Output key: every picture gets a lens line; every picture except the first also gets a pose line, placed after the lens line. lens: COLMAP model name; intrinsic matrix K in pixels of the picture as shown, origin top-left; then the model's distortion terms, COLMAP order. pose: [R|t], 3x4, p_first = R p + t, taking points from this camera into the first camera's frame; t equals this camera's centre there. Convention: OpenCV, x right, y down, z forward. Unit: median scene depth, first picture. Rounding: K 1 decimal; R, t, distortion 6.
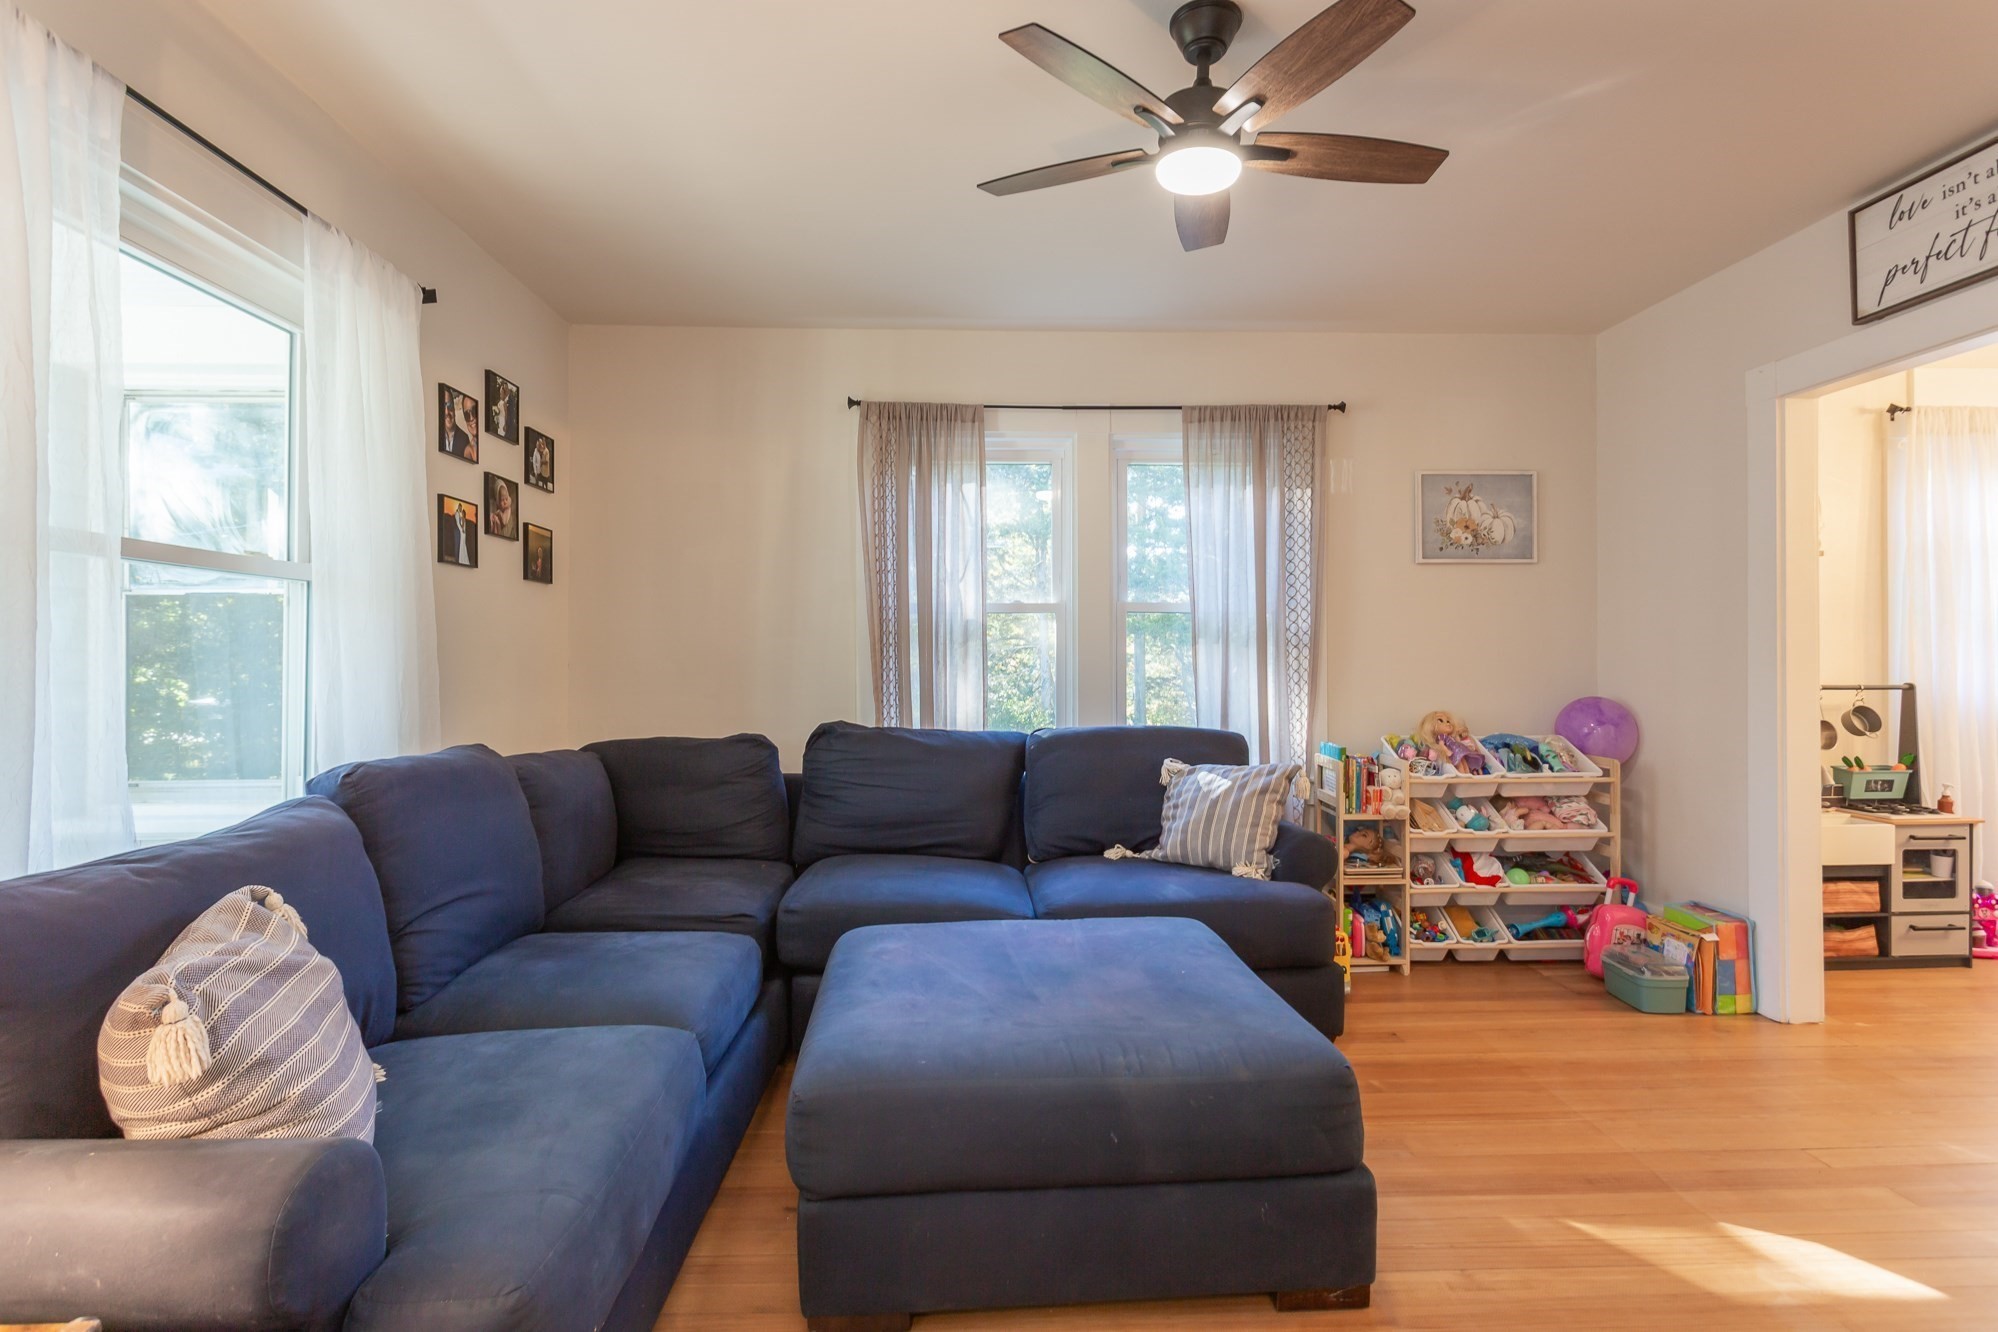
lens RADIAL K [[930.2, 0, 999.0], [0, 930.2, 666.0], [0, 0, 1]] dist [0.001274, 0.000090]
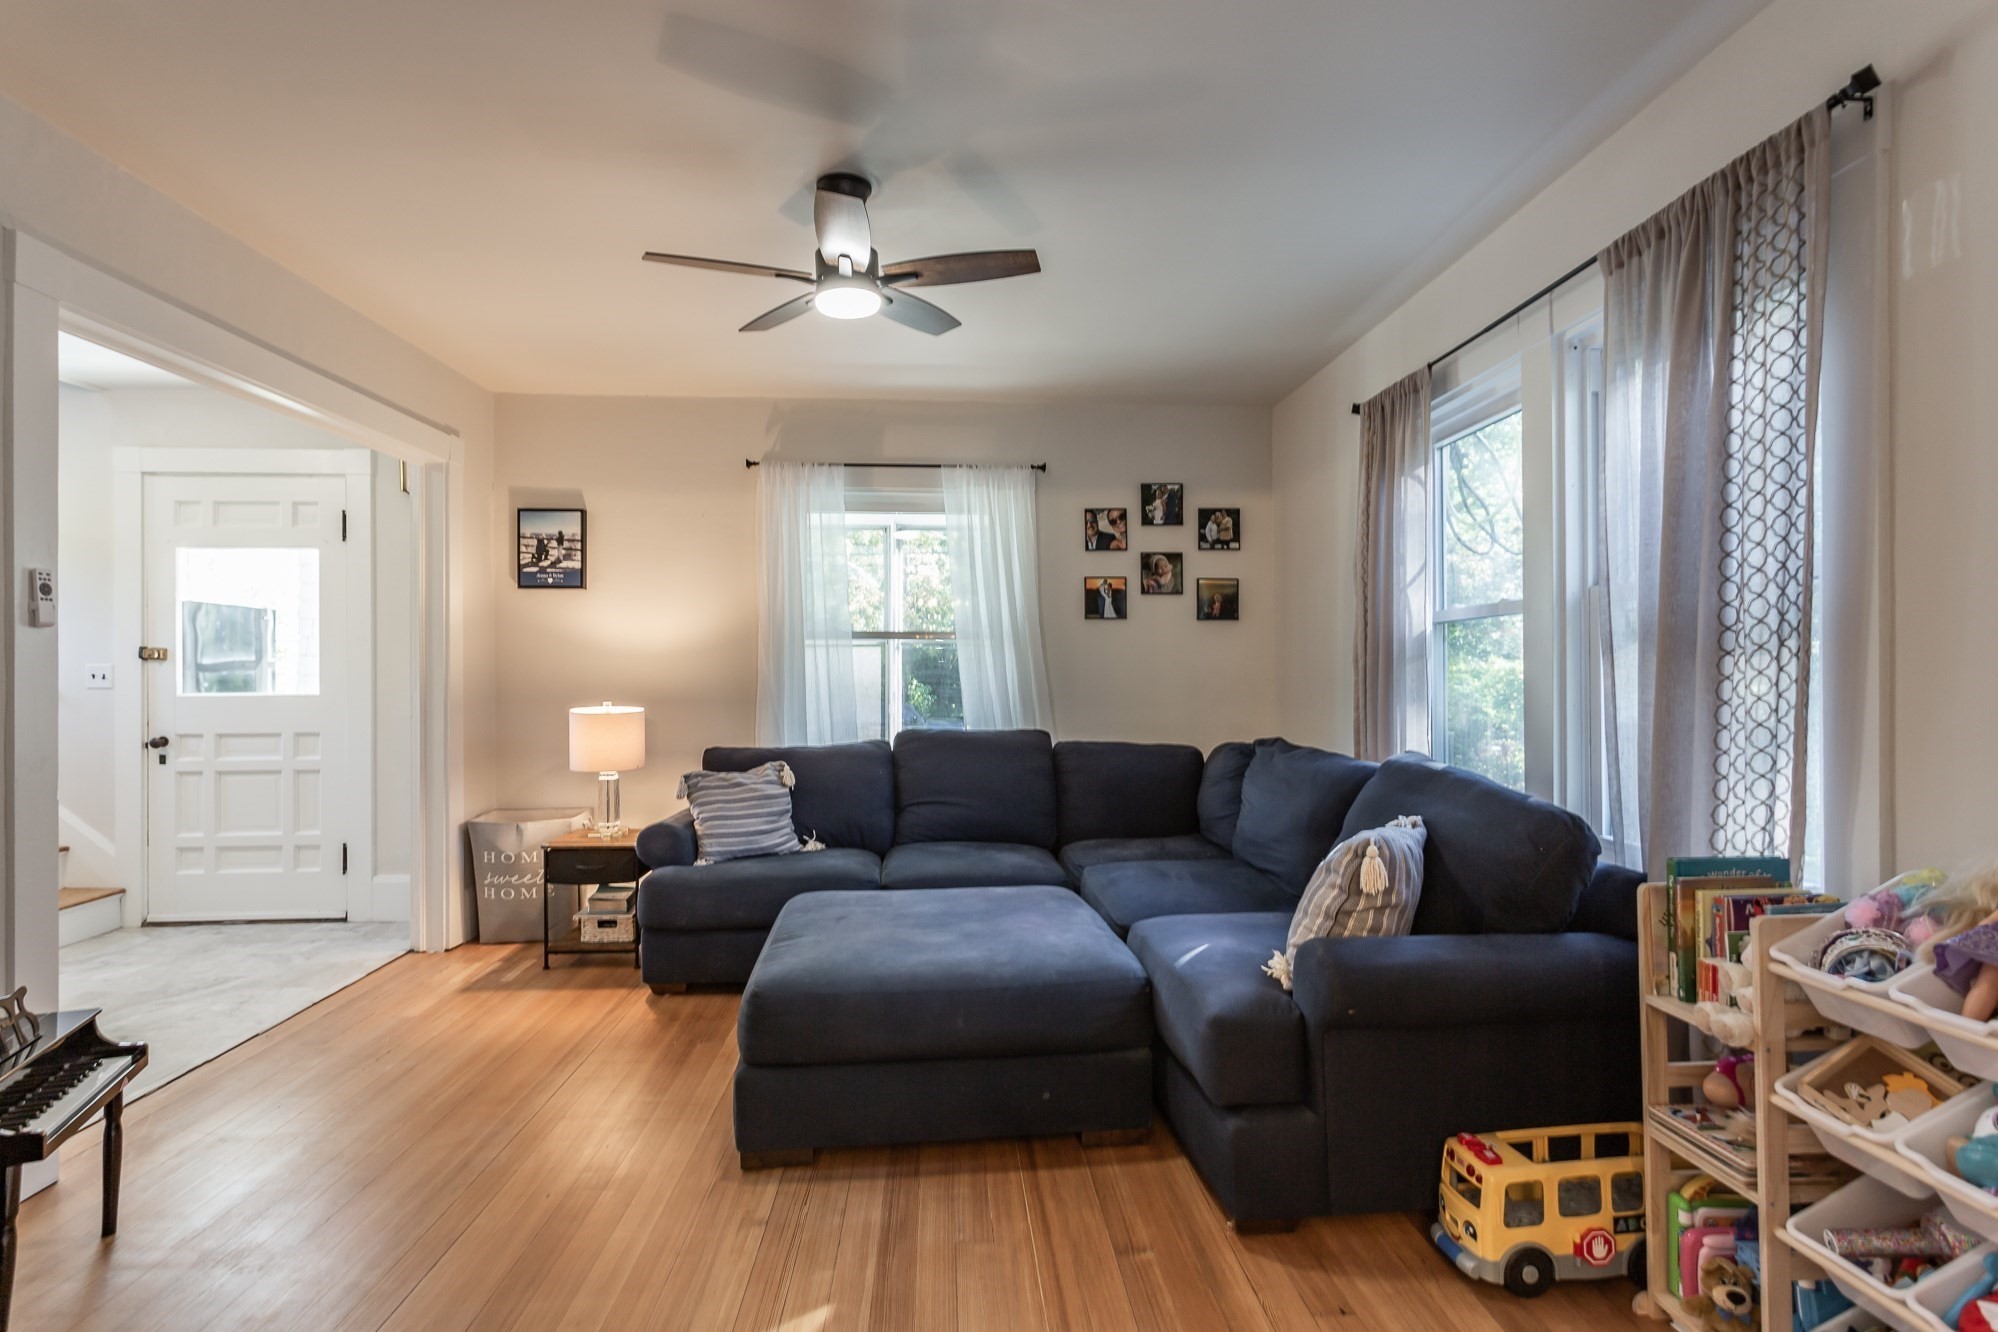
lens RADIAL K [[957.4, 0, 1003.6], [0, 957.4, 678.3], [0, 0, 1]] dist [0.005194, 0.001239]
pose [[0.040357, -0.001695, -0.999184, 0.939398], [-0.004570, 0.999988, -0.001881, -0.003655], [0.999175, 0.004642, 0.040349, 0.697175]]
